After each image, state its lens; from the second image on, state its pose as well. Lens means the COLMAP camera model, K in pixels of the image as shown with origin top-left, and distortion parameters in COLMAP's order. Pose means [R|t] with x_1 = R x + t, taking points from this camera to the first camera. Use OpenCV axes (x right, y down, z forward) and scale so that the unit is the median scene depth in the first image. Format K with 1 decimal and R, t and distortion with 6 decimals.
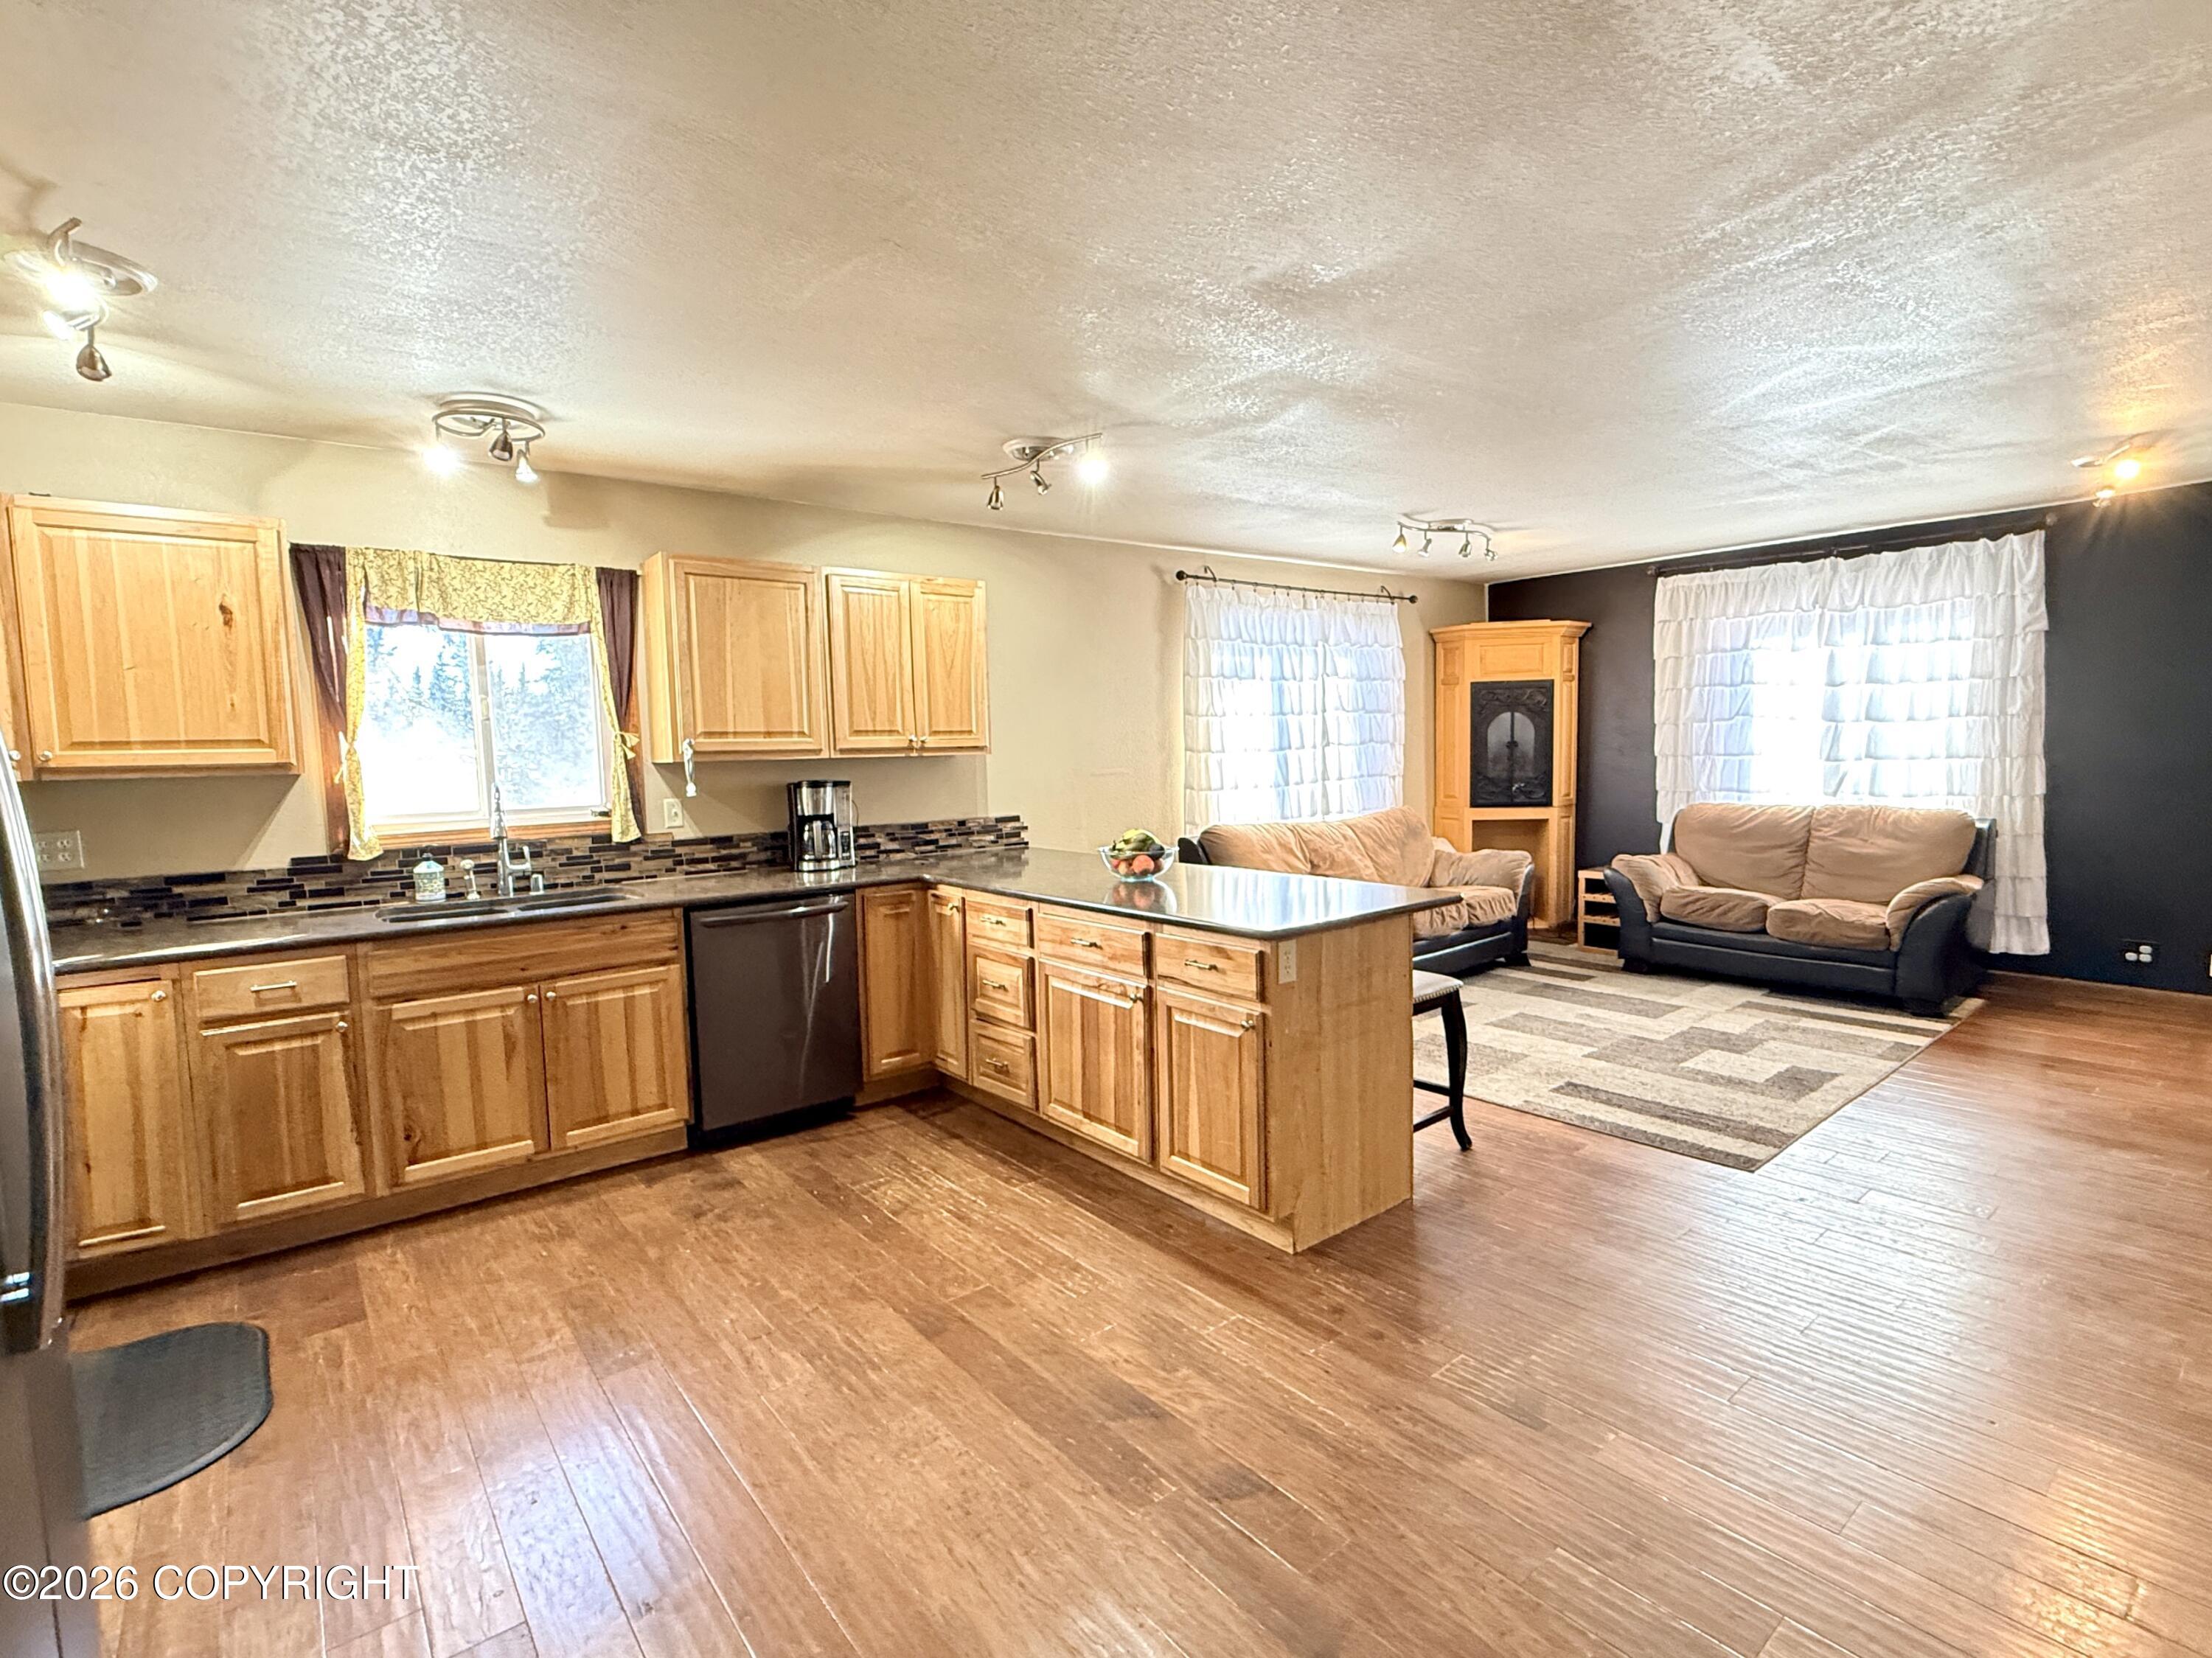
lens RADIAL K [[1025.4, 0, 1099.9], [0, 1025.4, 824.4], [0, 0, 1]] dist [0.001490, 0.000031]
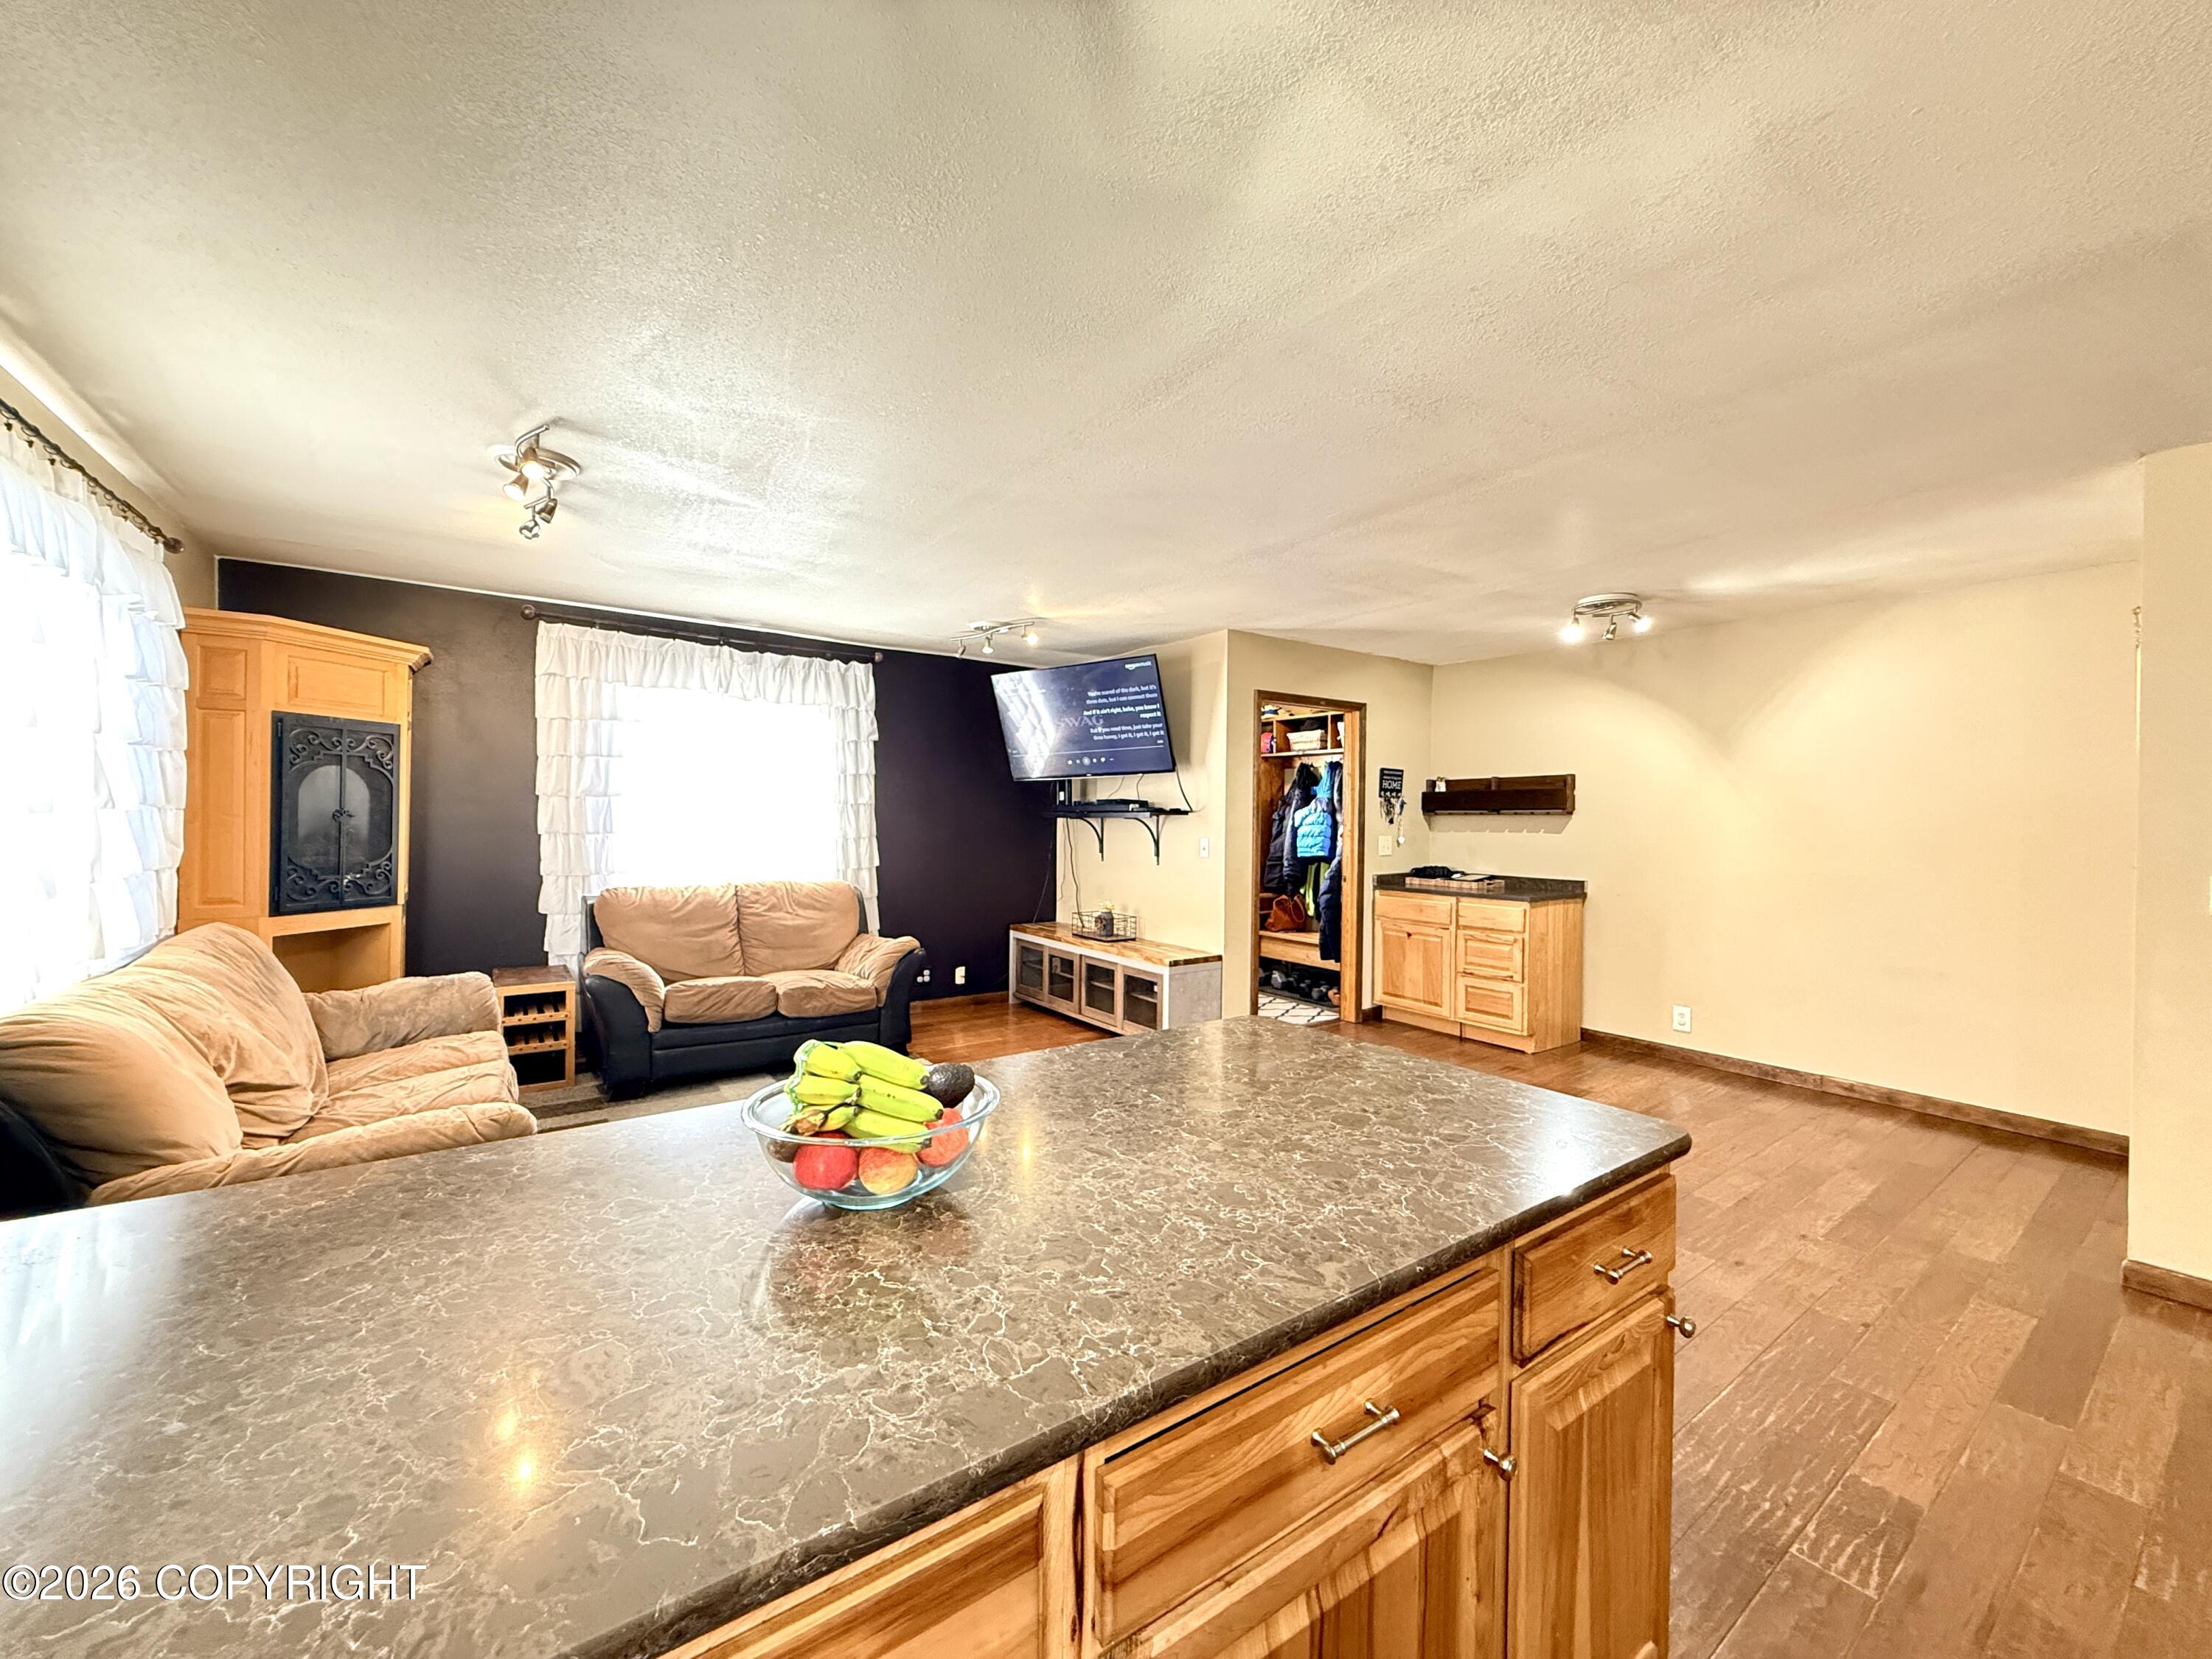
lens RADIAL K [[882.3, 0, 1108.8], [0, 882.3, 823.7], [0, 0, 1]] dist [-0.000572, -0.000045]
pose [[0.057258, 0.019239, 0.998174, -0.183837], [0.063332, 0.997731, -0.022863, -0.039313], [-0.996349, 0.064526, 0.055910, 0.658484]]
